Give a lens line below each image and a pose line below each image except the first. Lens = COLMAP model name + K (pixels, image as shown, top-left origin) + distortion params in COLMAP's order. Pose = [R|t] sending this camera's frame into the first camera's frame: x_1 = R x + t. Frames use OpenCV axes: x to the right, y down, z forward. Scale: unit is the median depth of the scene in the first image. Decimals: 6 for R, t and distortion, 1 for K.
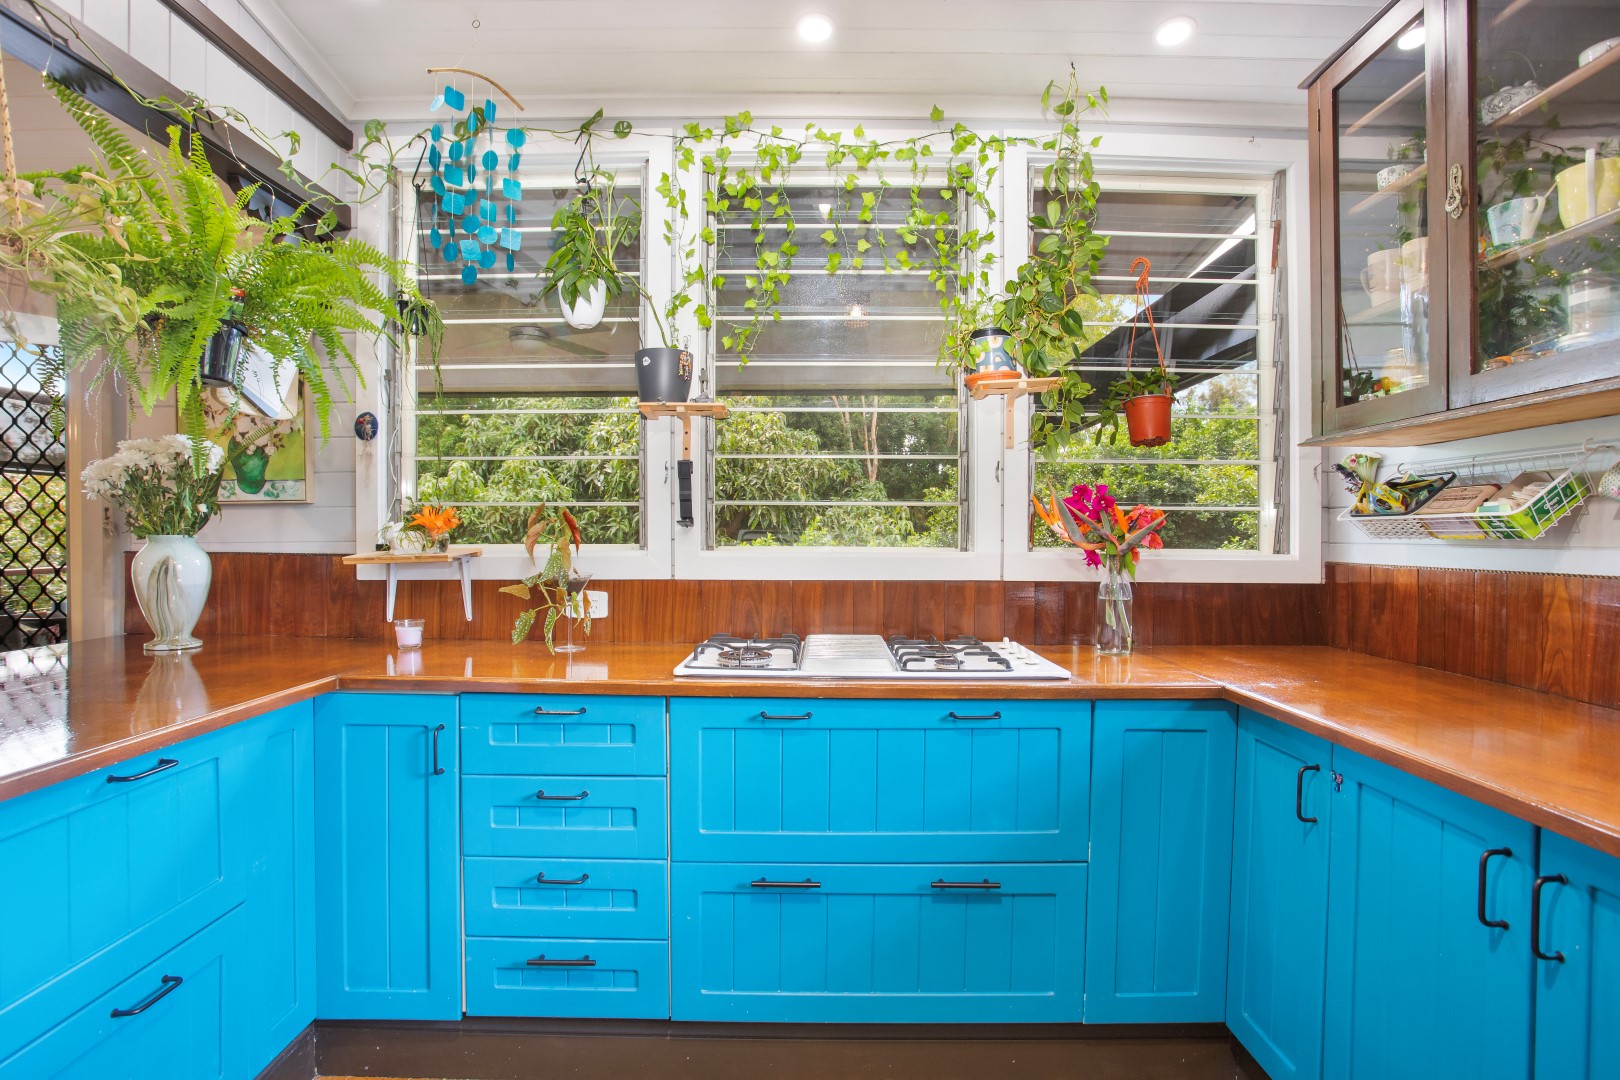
lens RADIAL K [[804.2, 0, 813.1], [0, 804.2, 536.8], [0, 0, 1]] dist [-0.023706, 0.002561]
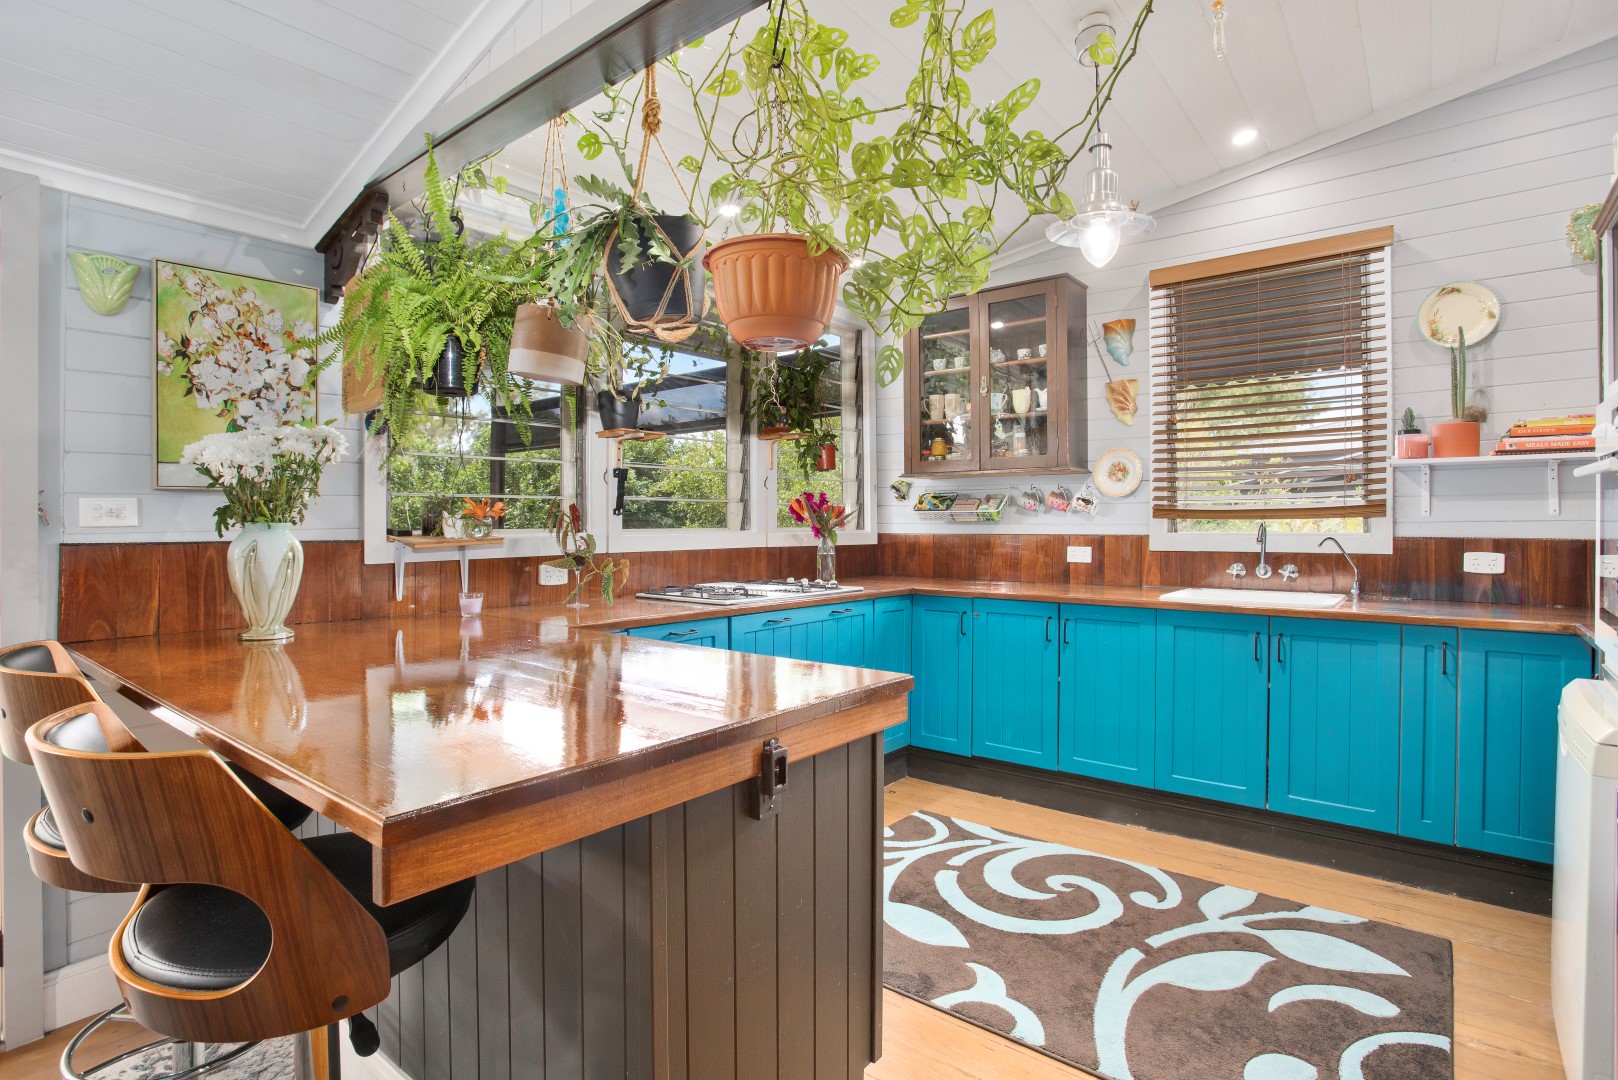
lens RADIAL K [[803.2, 0, 807.3], [0, 803.2, 522.5], [0, 0, 1]] dist [-0.023706, 0.002561]
pose [[0.630961, -0.005105, 0.775797, -1.113523], [0.006235, 0.999979, 0.001509, 0.000155], [-0.775789, 0.003885, 0.630980, -0.141225]]
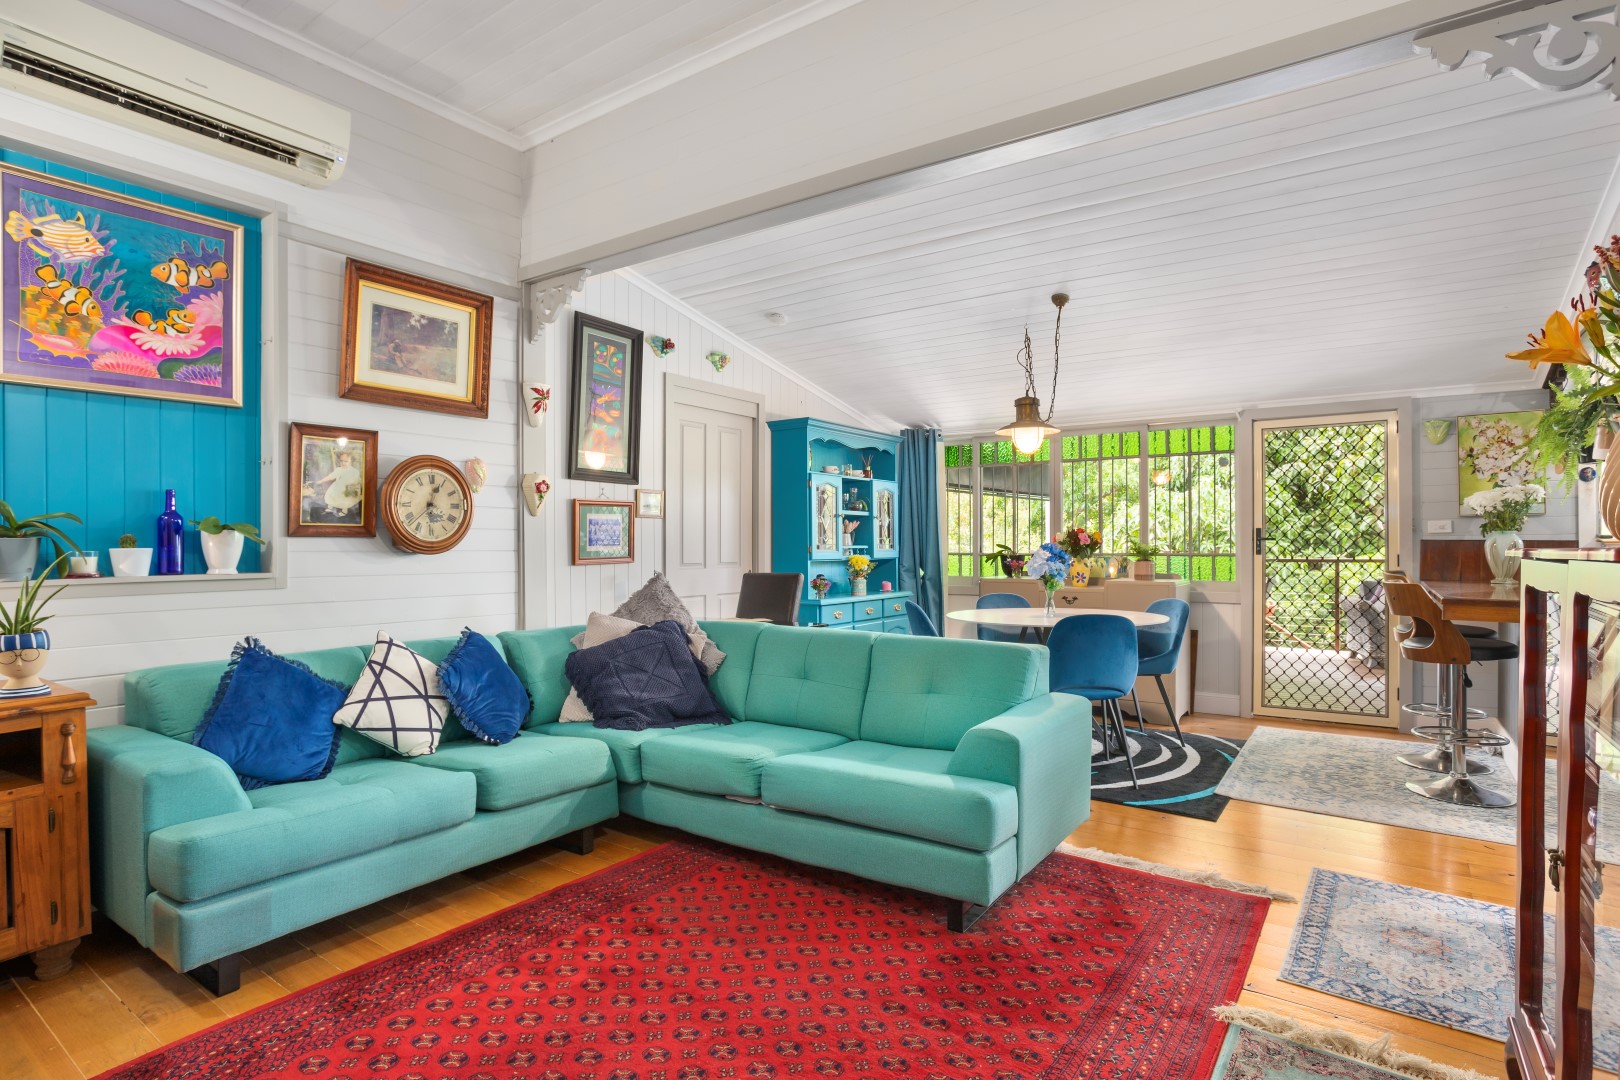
lens RADIAL K [[804.2, 0, 801.0], [0, 804.2, 535.1], [0, 0, 1]] dist [-0.023706, 0.002561]
pose [[0.817718, -0.005552, -0.575592, -1.095459], [0.000851, 0.999964, -0.008437, 0.025813], [0.575618, 0.006409, 0.817693, -1.825865]]
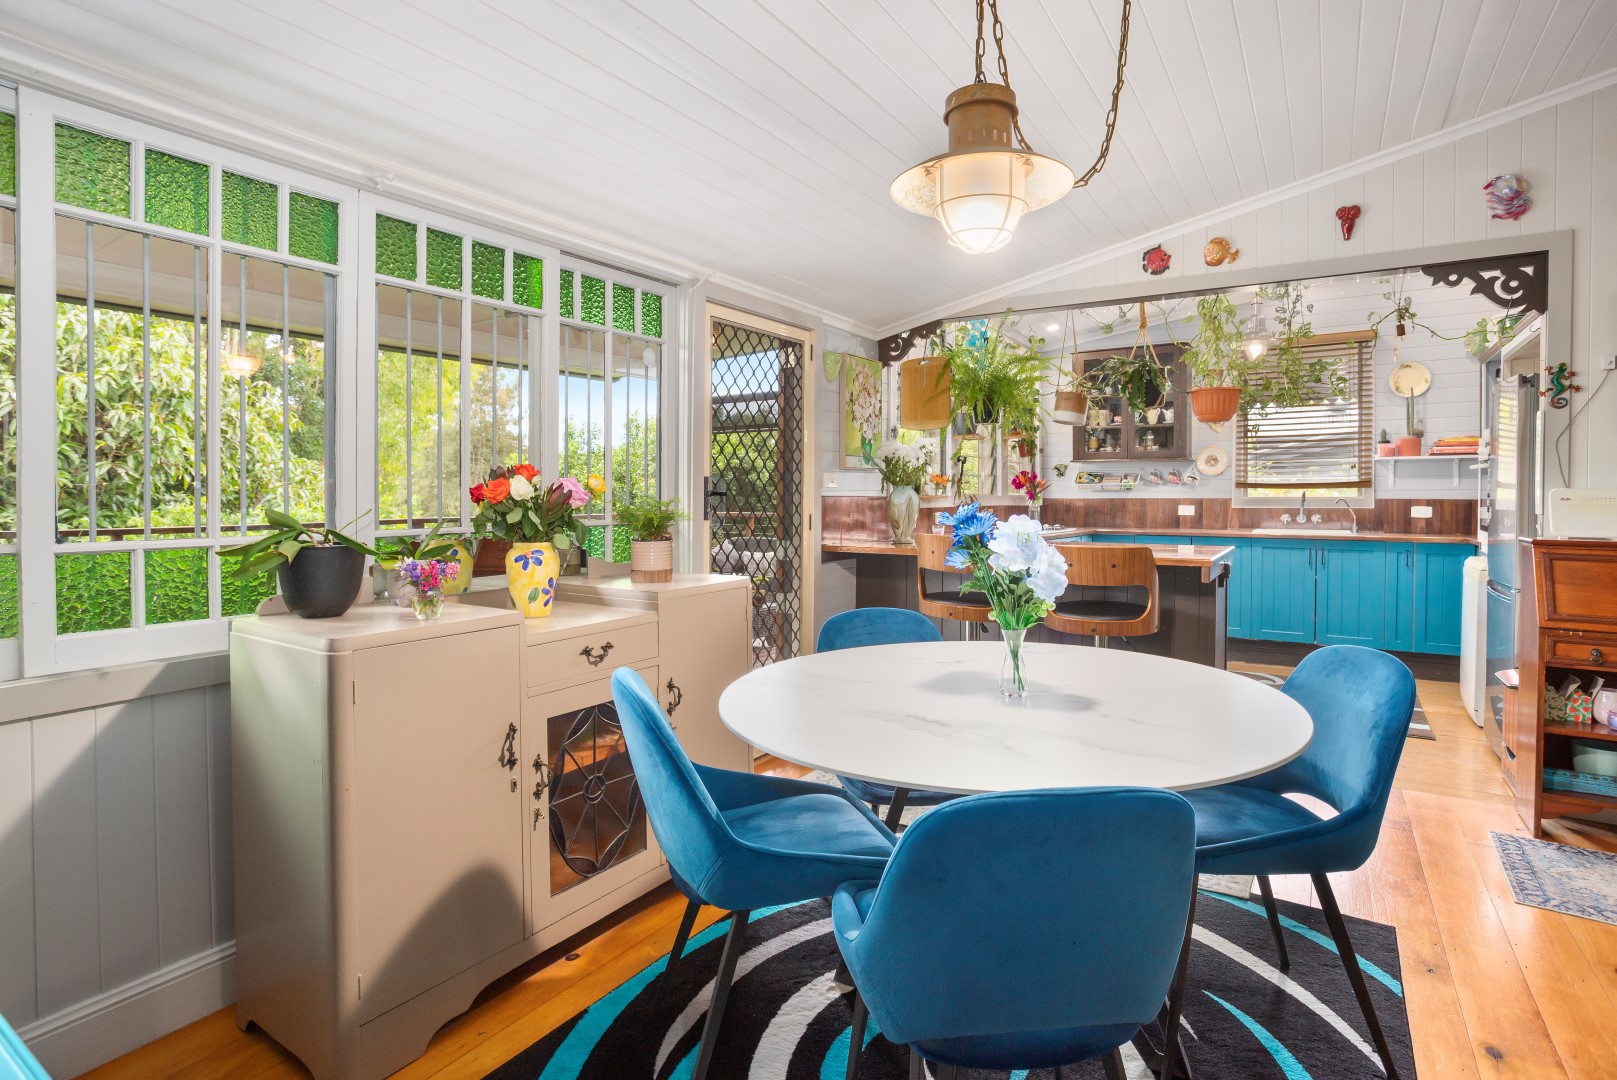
lens RADIAL K [[802.7, 0, 806.2], [0, 802.7, 513.7], [0, 0, 1]] dist [-0.023706, 0.002561]
pose [[0.544961, -0.018824, 0.838250, -2.613558], [0.001555, 0.999769, 0.021440, 0.026231], [-0.838460, -0.010381, 0.544865, 0.093408]]
